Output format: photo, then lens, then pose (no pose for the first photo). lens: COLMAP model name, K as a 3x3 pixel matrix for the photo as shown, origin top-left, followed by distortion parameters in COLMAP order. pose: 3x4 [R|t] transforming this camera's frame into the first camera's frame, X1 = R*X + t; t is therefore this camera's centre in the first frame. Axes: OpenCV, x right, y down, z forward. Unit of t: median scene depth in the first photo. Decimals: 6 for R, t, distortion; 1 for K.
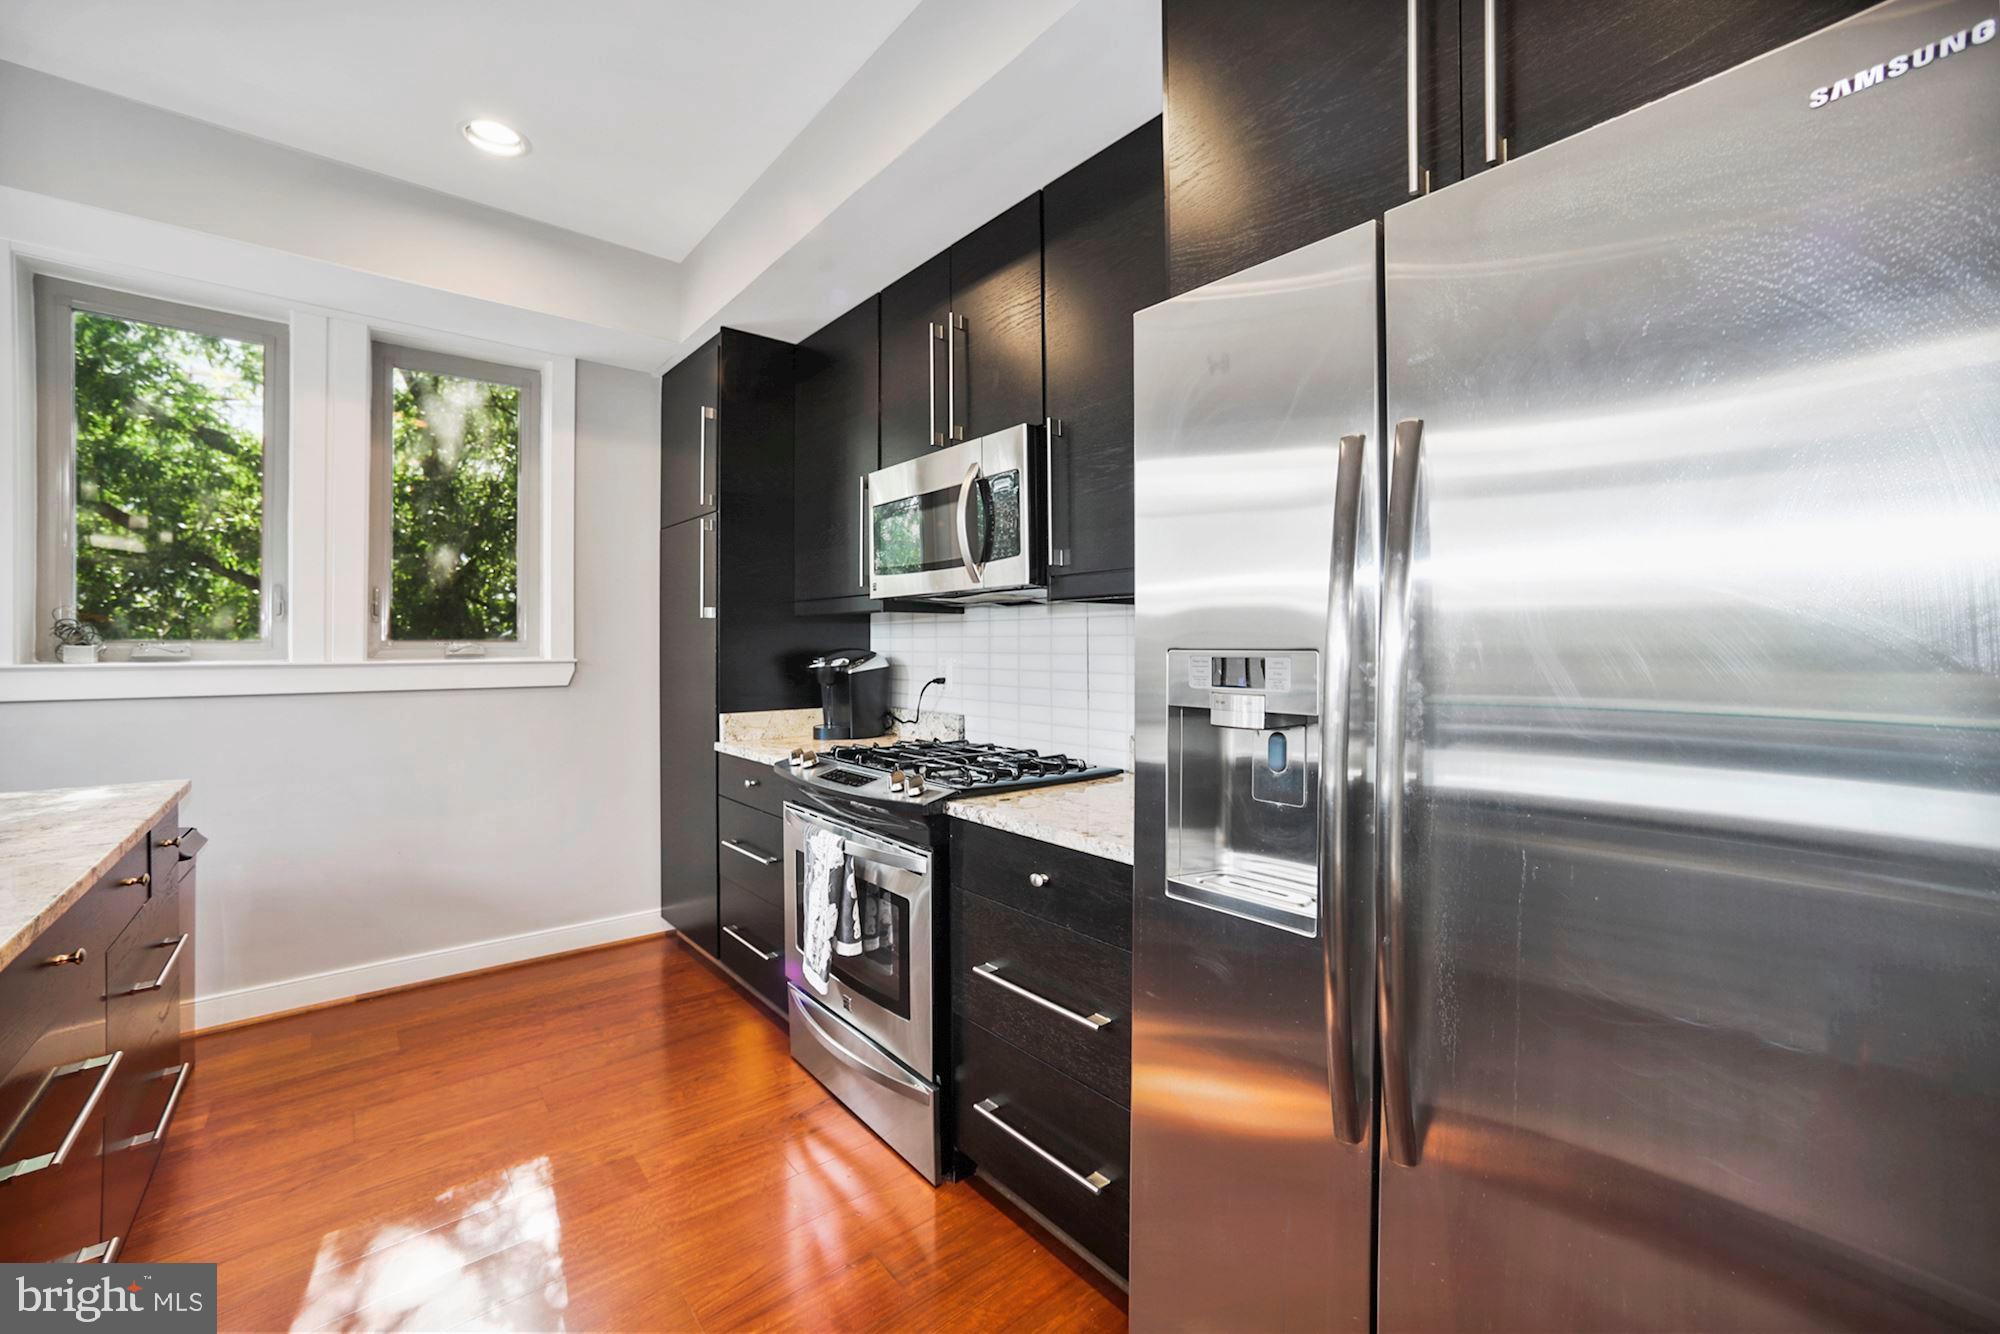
lens RADIAL K [[798.0, 0, 995.4], [0, 798.0, 648.2], [0, 0, 1]] dist [-0.063616, 0.018714]
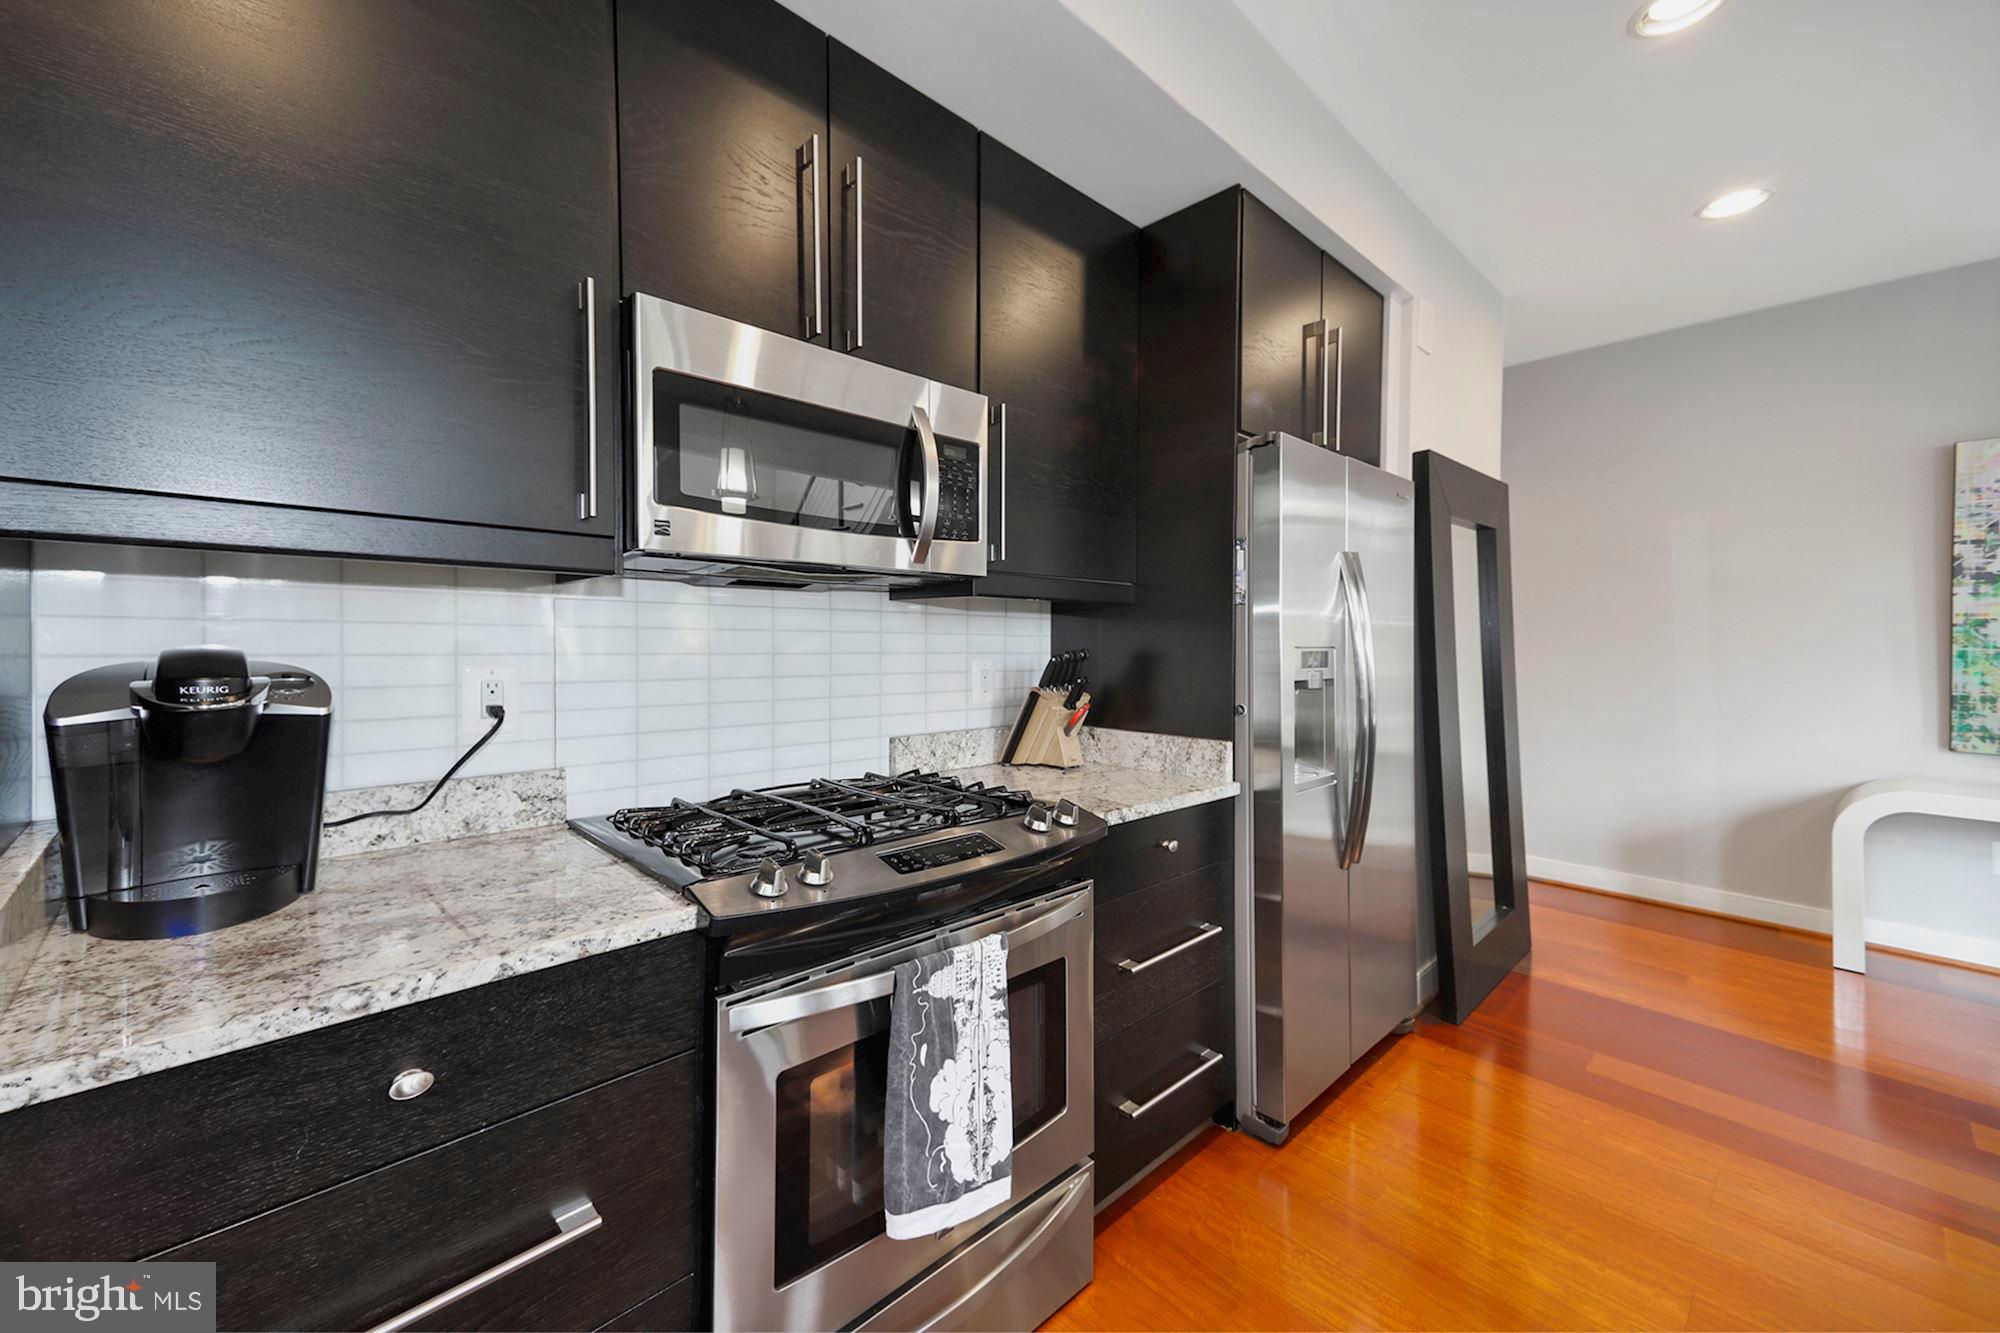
lens RADIAL K [[798.0, 0, 995.4], [0, 798.0, 647.7], [0, 0, 1]] dist [-0.063616, 0.018714]
pose [[-0.067430, -0.004698, 0.997713, -0.780580], [-0.001115, 0.999989, 0.004633, -0.003477], [-0.997723, -0.000800, -0.067434, 0.954774]]
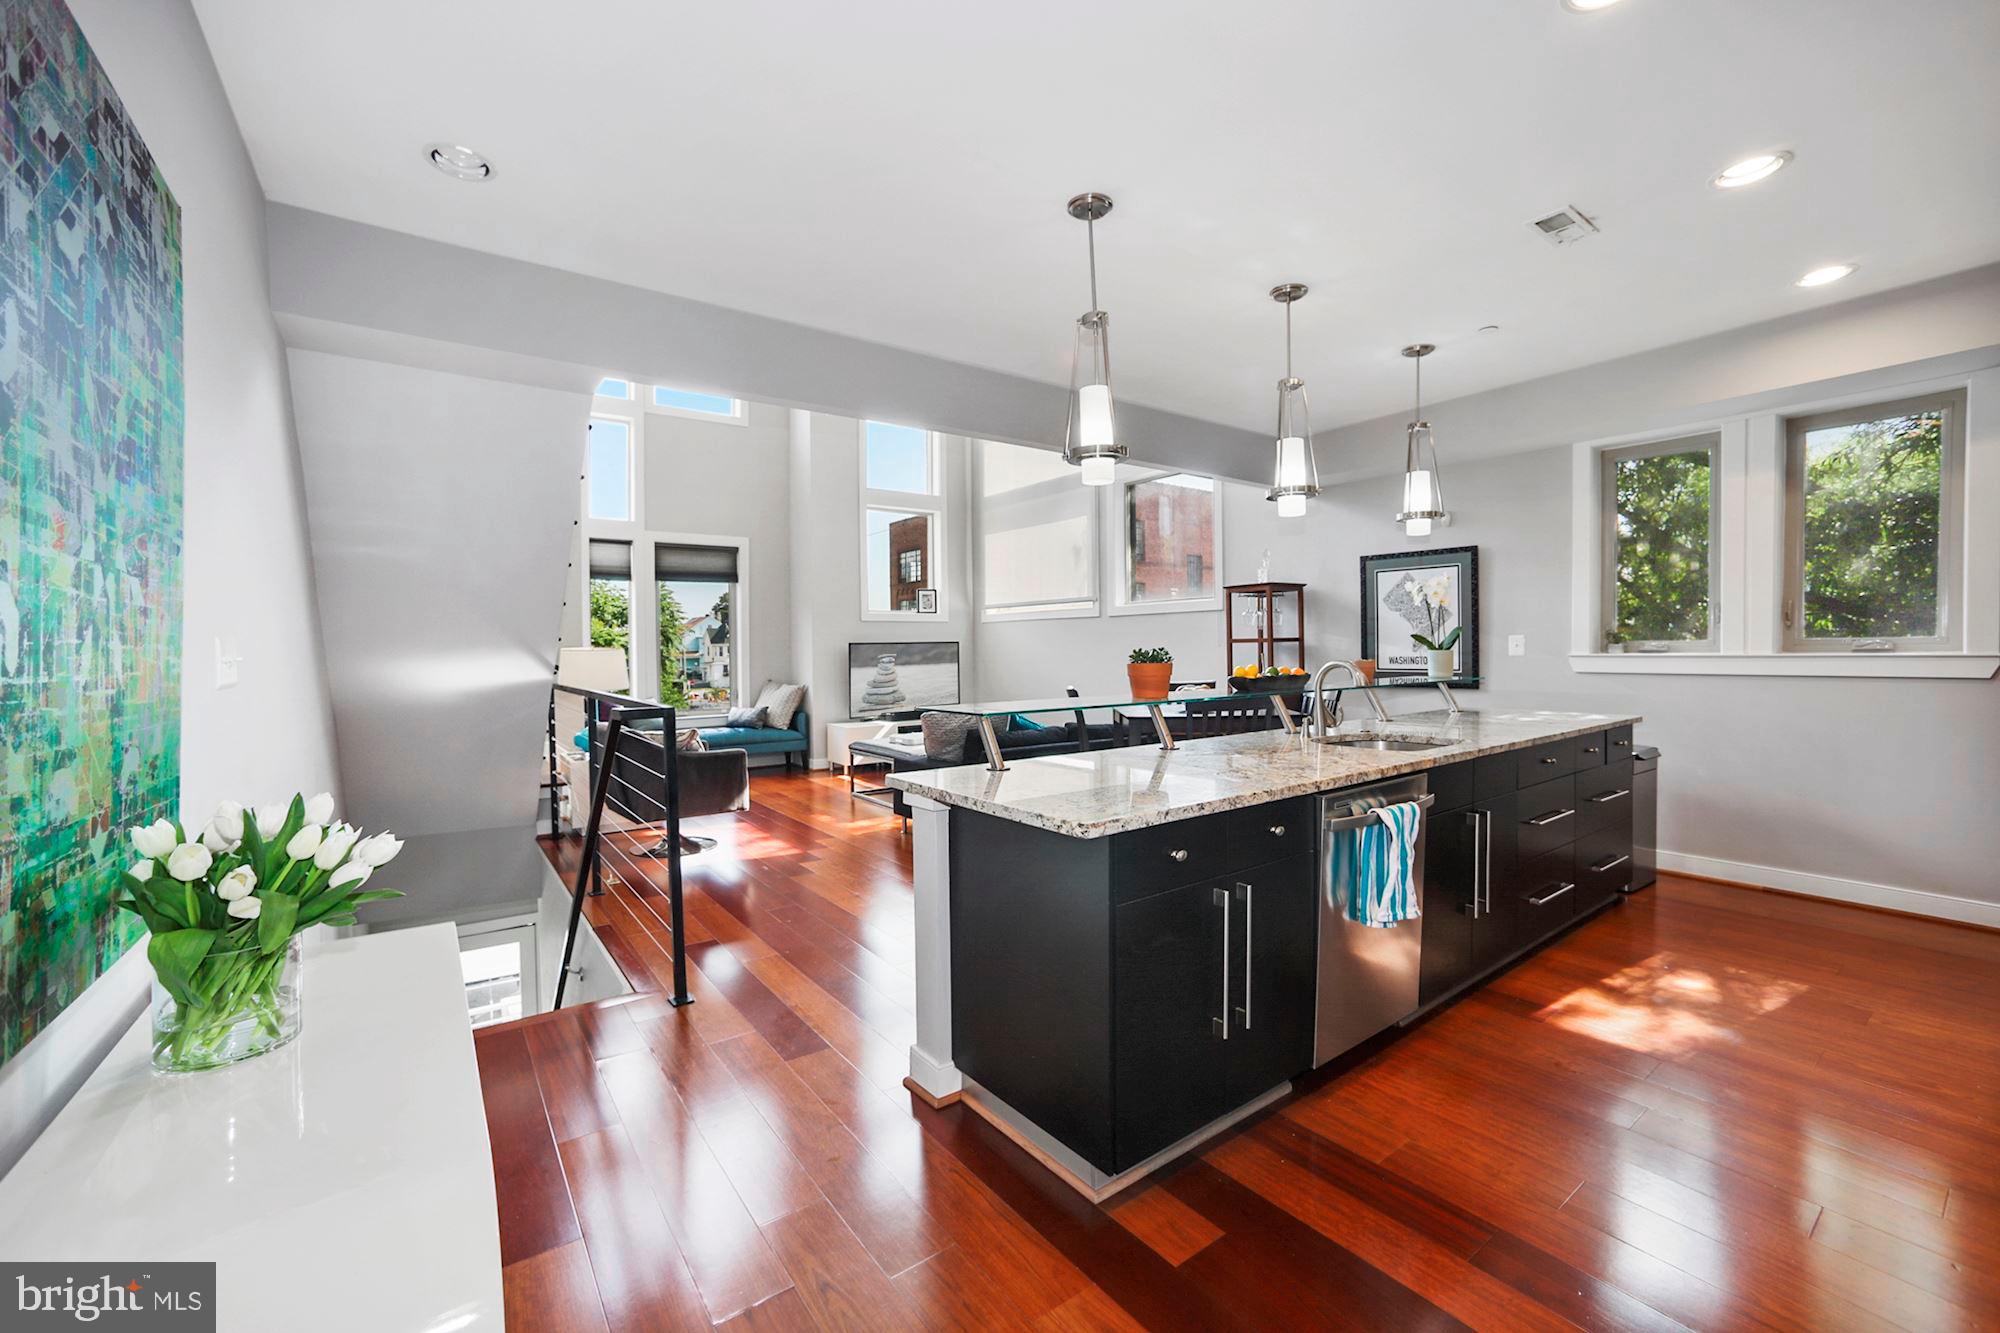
lens RADIAL K [[798.0, 0, 995.4], [0, 798.0, 647.7], [0, 0, 1]] dist [-0.063616, 0.018714]
pose [[-0.069495, -0.001591, -0.997581, 0.837415], [0.001980, 0.999997, -0.001733, 0.006956], [0.997580, -0.002096, -0.069491, -0.408496]]
